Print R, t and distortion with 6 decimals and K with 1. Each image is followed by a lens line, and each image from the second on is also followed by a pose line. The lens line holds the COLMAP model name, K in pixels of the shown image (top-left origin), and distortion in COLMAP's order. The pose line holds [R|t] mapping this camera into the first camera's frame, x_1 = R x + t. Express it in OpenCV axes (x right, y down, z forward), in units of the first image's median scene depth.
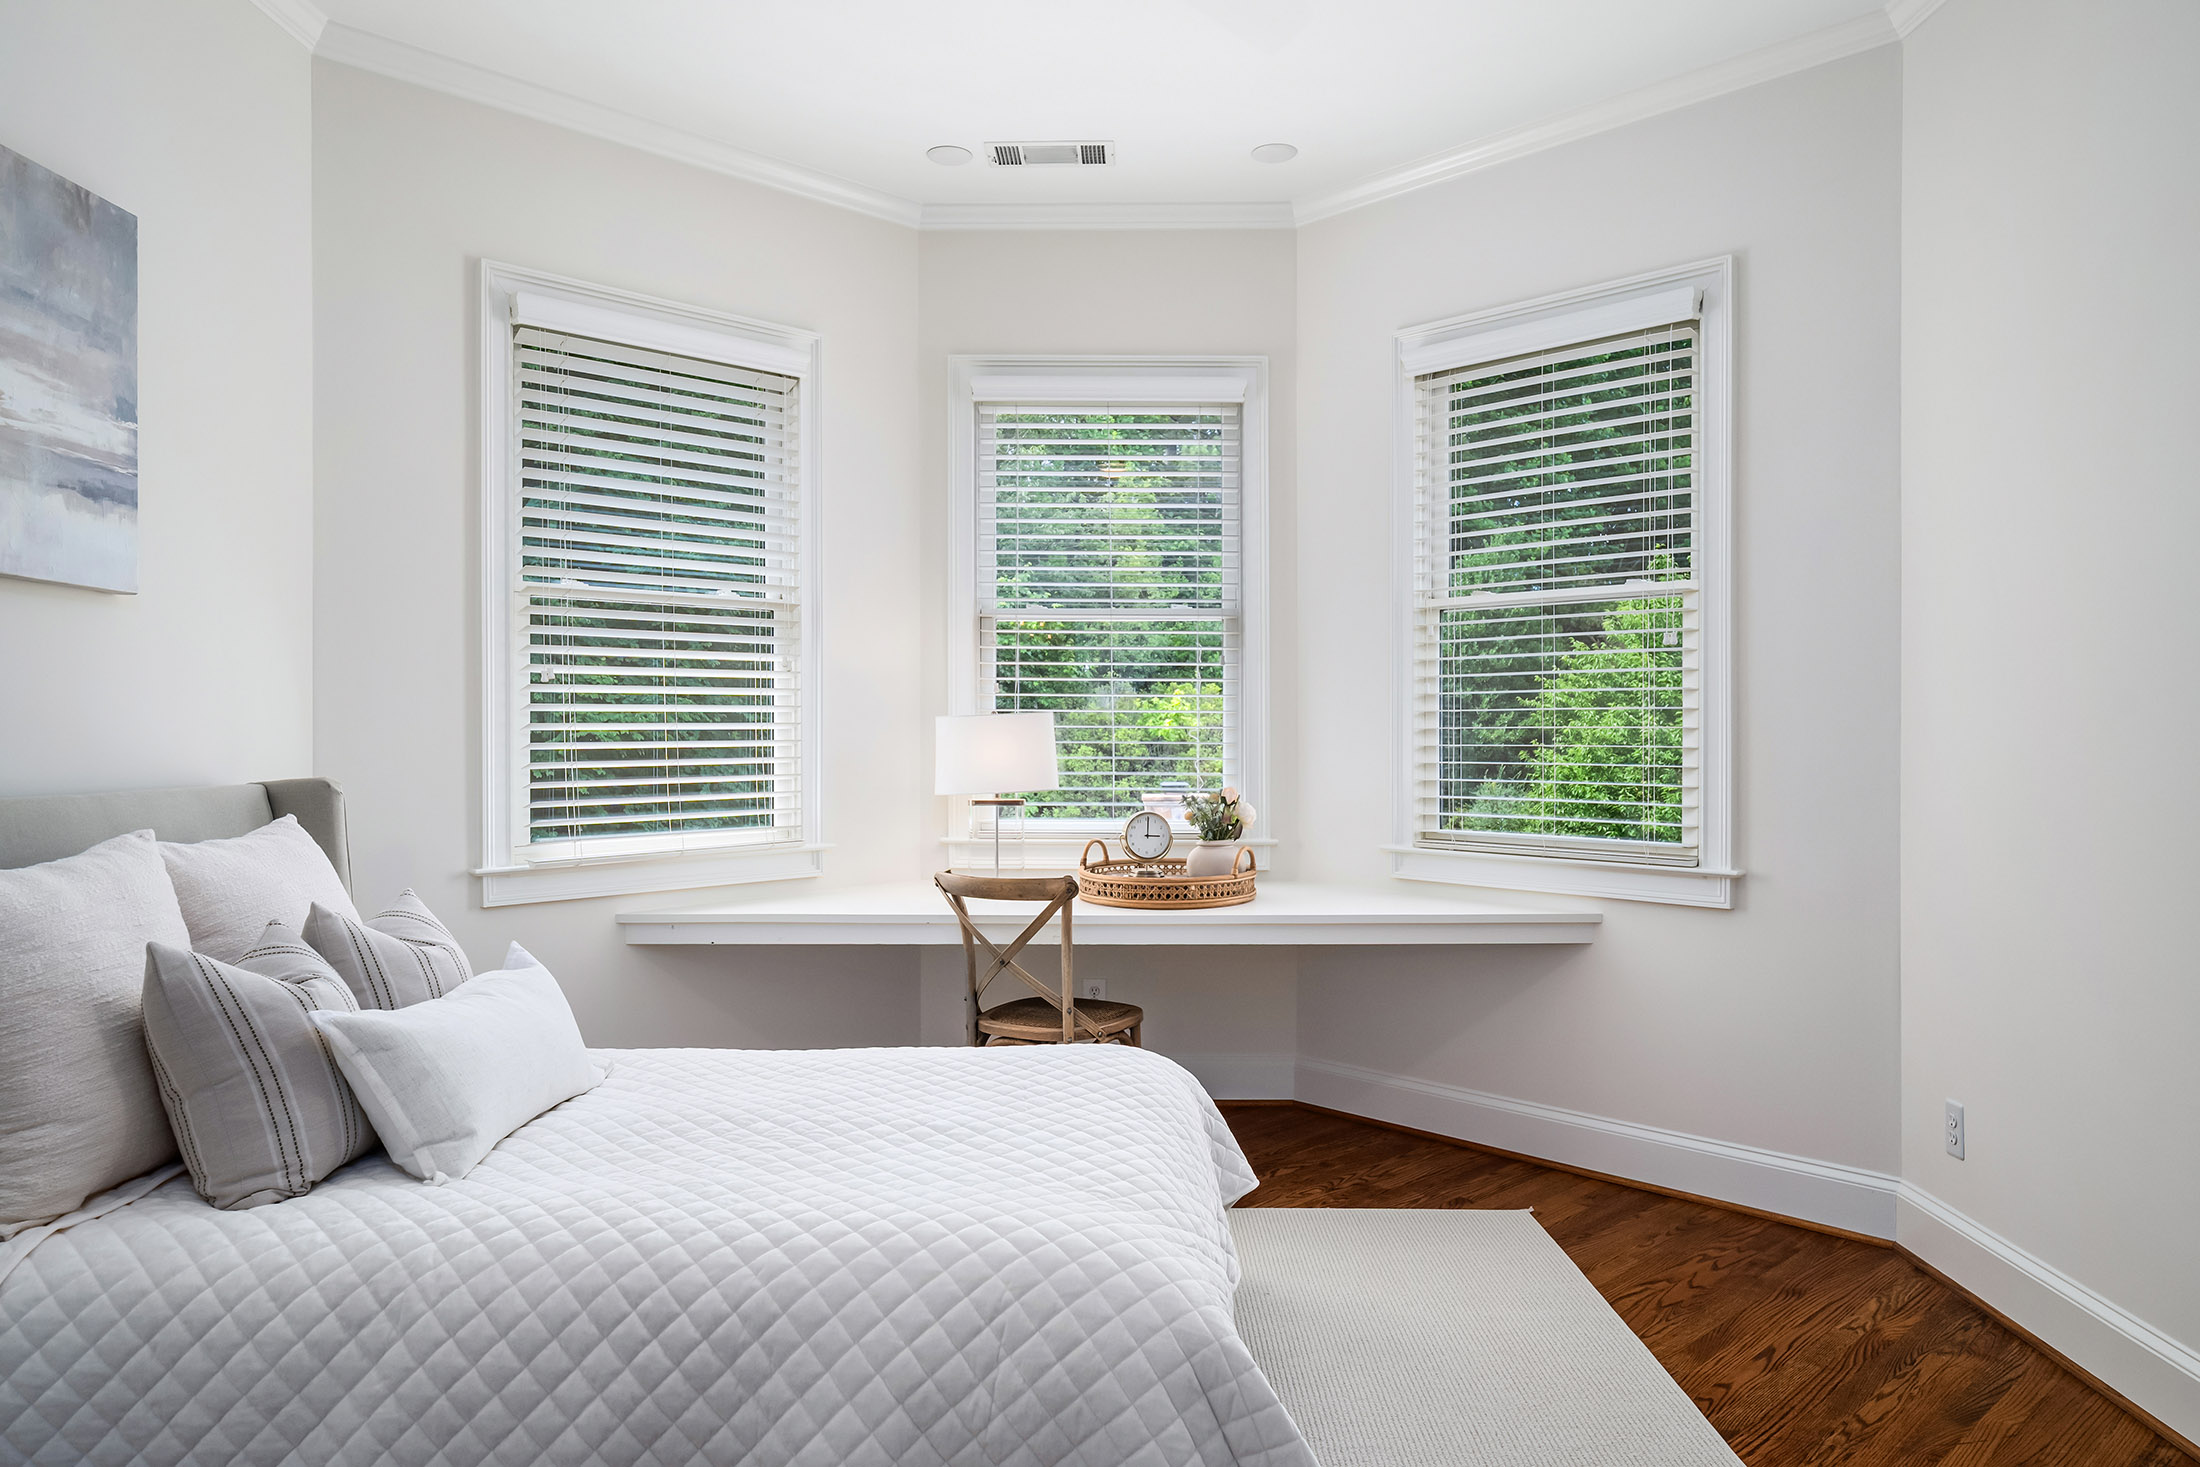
lens RADIAL K [[1512.3, 0, 1102.5], [0, 1512.3, 730.2], [0, 0, 1]] dist [0.003715, -0.000885]
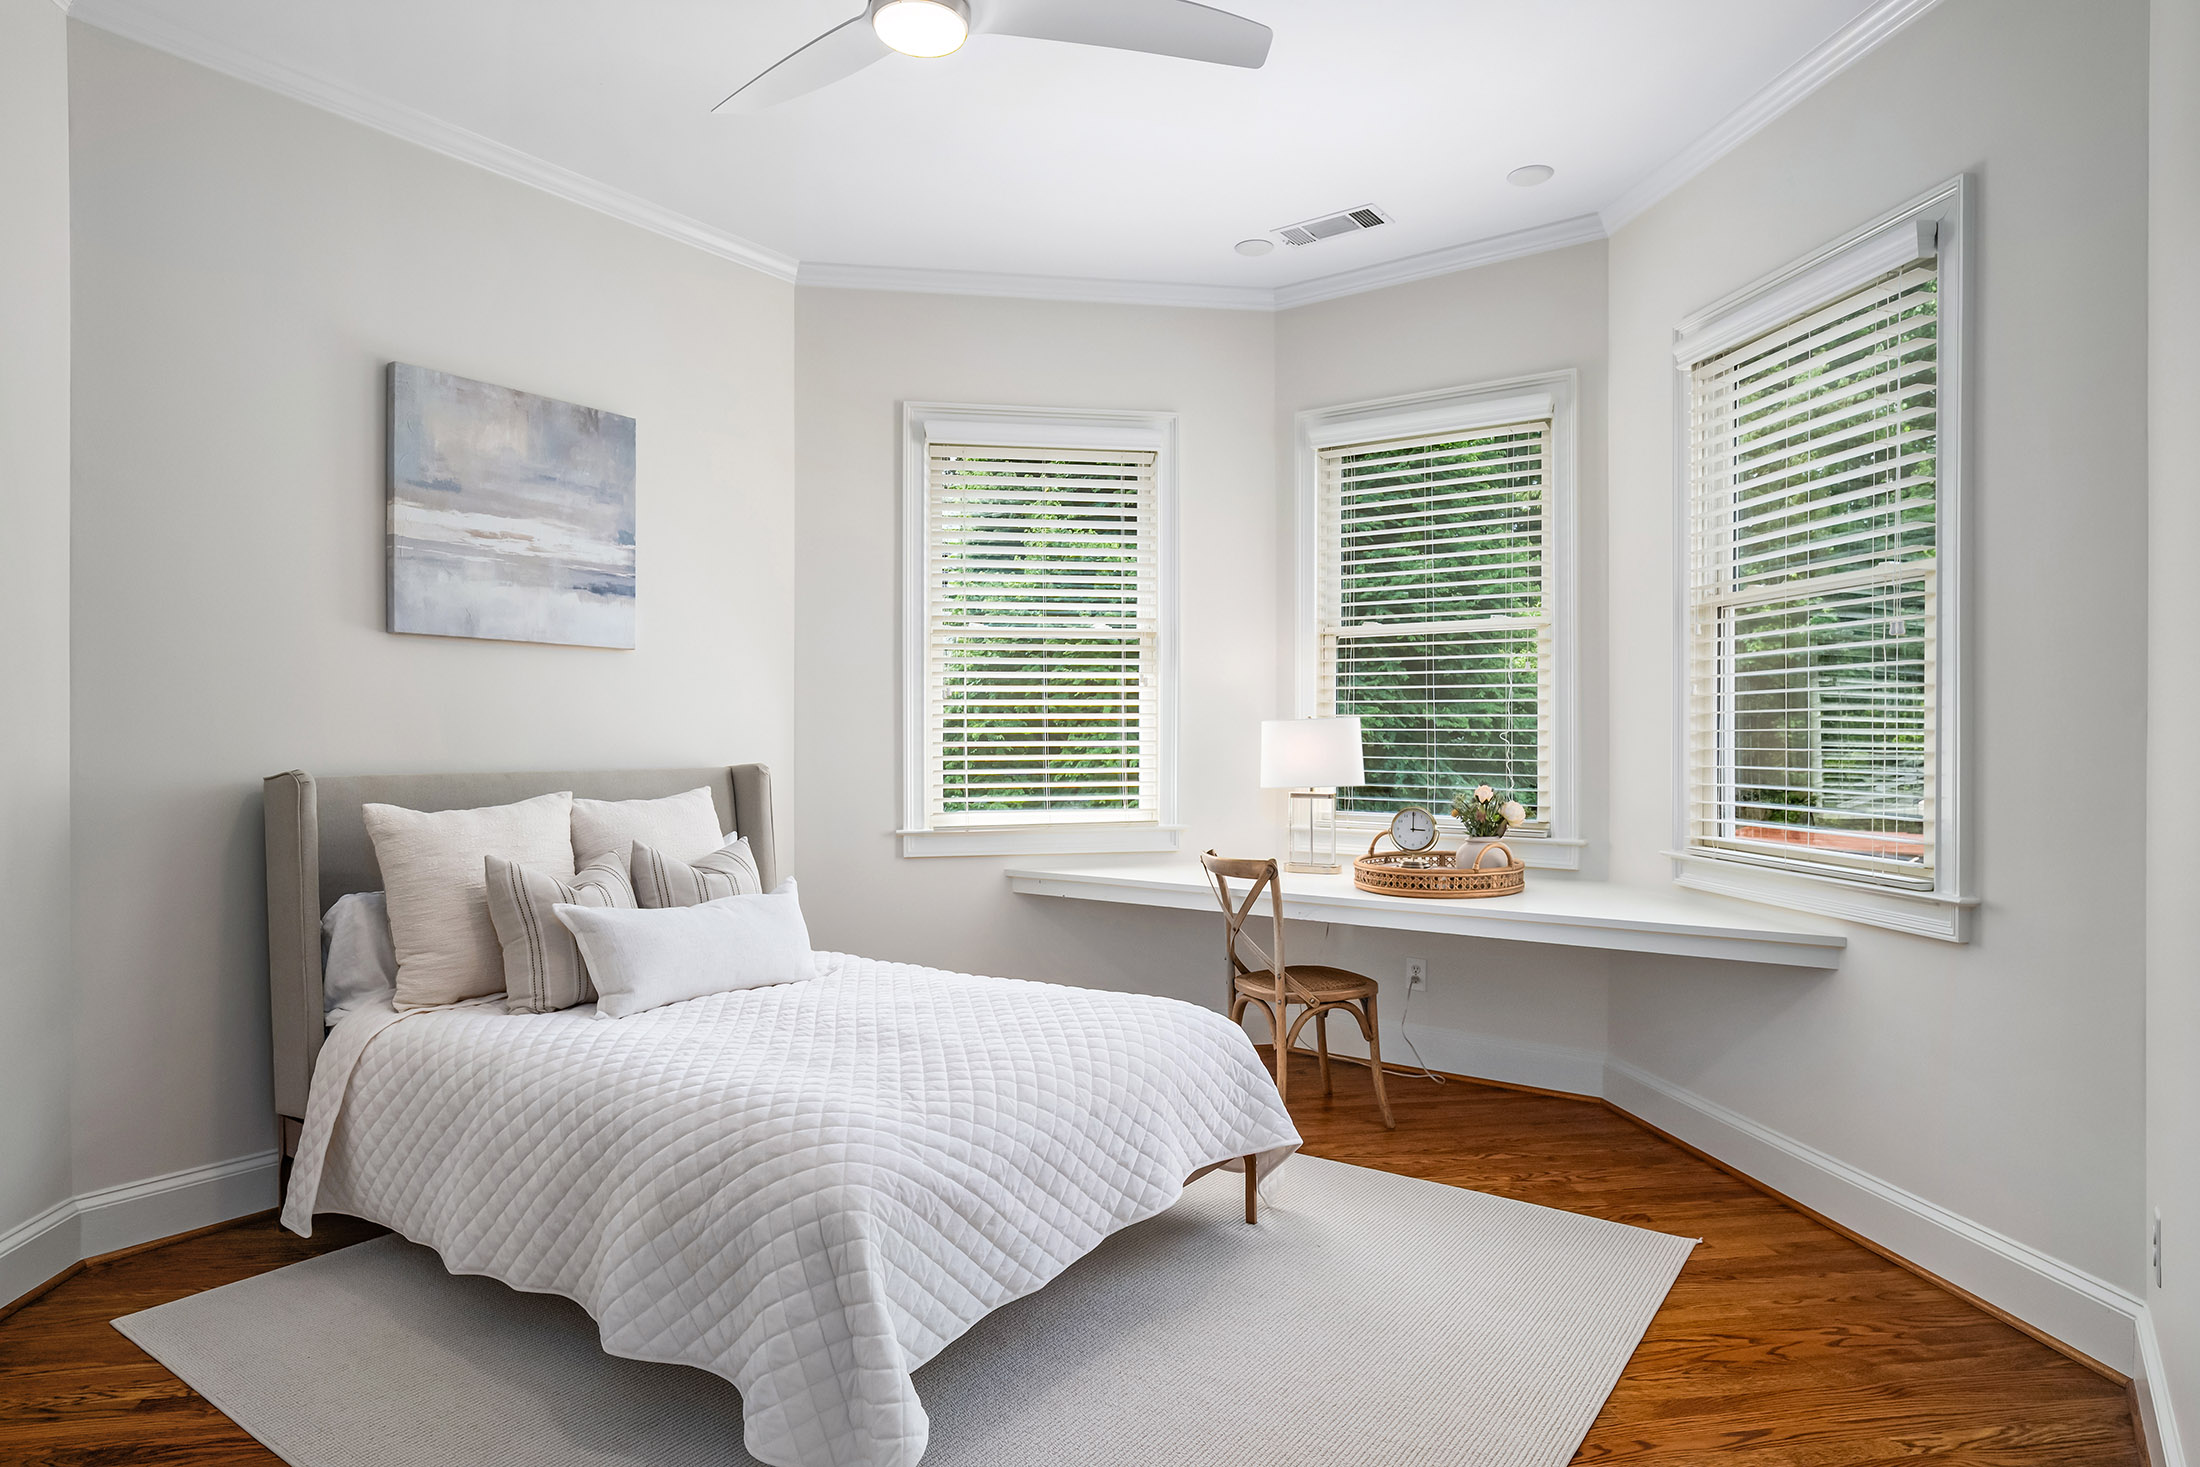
lens RADIAL K [[1291.3, 0, 1100.2], [0, 1291.3, 735.4], [0, 0, 1]] dist [0.005557, -0.004226]
pose [[0.807478, 0.001496, -0.589896, 0.453841], [-0.000925, 0.999999, 0.001270, 0.000867], [0.589897, -0.000480, 0.807478, 0.127574]]
